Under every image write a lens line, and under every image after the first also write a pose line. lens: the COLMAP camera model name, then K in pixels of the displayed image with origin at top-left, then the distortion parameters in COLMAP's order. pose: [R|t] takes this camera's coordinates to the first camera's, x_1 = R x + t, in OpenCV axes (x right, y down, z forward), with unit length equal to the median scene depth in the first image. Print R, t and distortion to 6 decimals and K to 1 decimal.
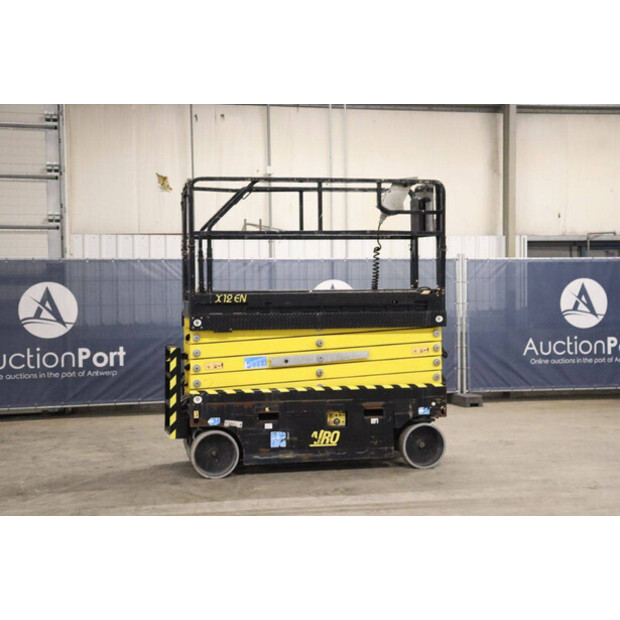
lens RADIAL K [[969.4, 0, 310.0], [0, 969.4, 310.0], [0, 0, 1]] dist [0.090804, 0.022841]
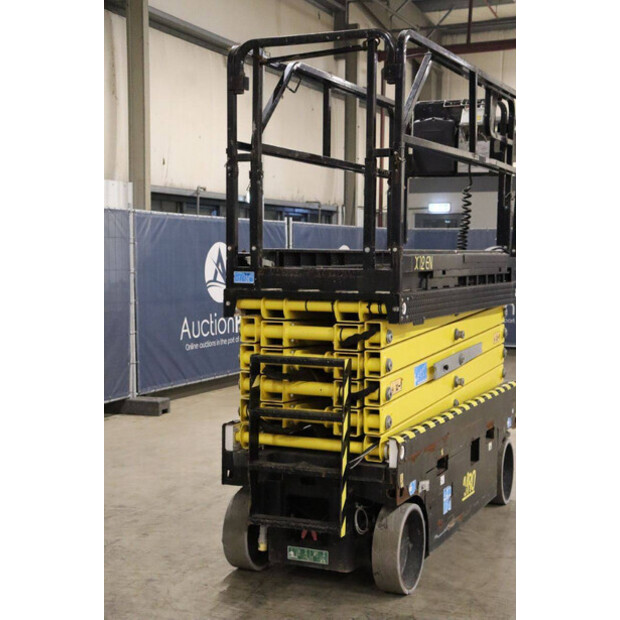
lens RADIAL K [[1004.7, 0, 310.0], [0, 1004.7, 310.0], [0, 0, 1]] dist [0.121710, 0.140463]
pose [[0.596088, -0.034230, 0.802189, -0.568916], [0.012011, 0.999359, 0.033718, -0.005039], [-0.802829, -0.010464, 0.596117, 0.688050]]
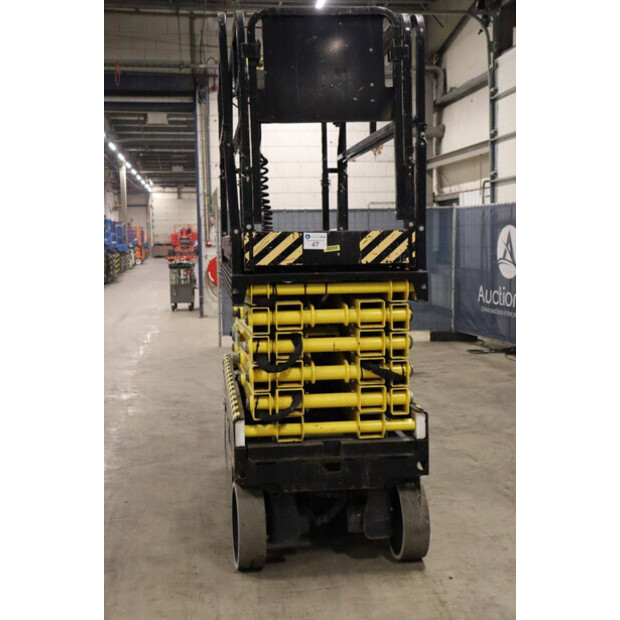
lens RADIAL K [[900.6, 0, 310.0], [0, 900.6, 310.0], [0, 0, 1]] dist [0.104012, 0.024511]
pose [[-0.086313, 0.088950, -0.992289, 0.611124], [-0.014663, 0.995785, 0.090538, -0.024262], [0.996160, 0.022365, -0.084645, 1.099728]]
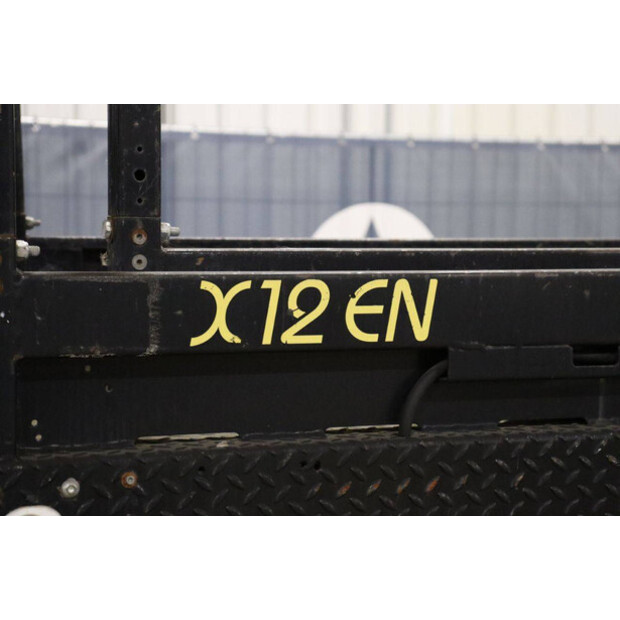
lens RADIAL K [[1448.6, 0, 307.7], [0, 1448.6, 301.4], [0, 0, 1]] dist [0.414402, 0.051852]
pose [[0.986831, 0.008013, 0.161553, -0.108264], [-0.012228, 0.999610, 0.025109, -0.017062], [-0.161289, -0.026753, 0.986544, 0.802945]]
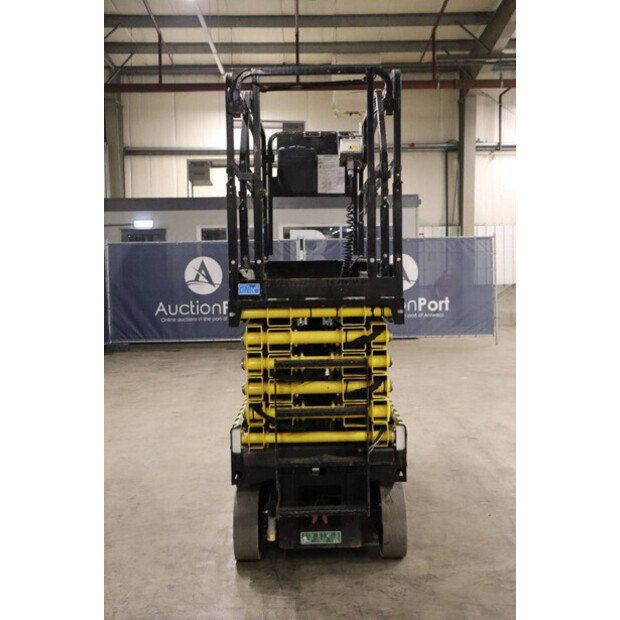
lens RADIAL K [[846.8, 0, 310.0], [0, 846.8, 310.0], [0, 0, 1]] dist [0.047056, 0.073132]
pose [[0.206296, -0.055520, 0.976913, -0.626699], [0.047489, 0.997781, 0.046678, -0.014293], [-0.977336, 0.036763, 0.208475, 0.913106]]
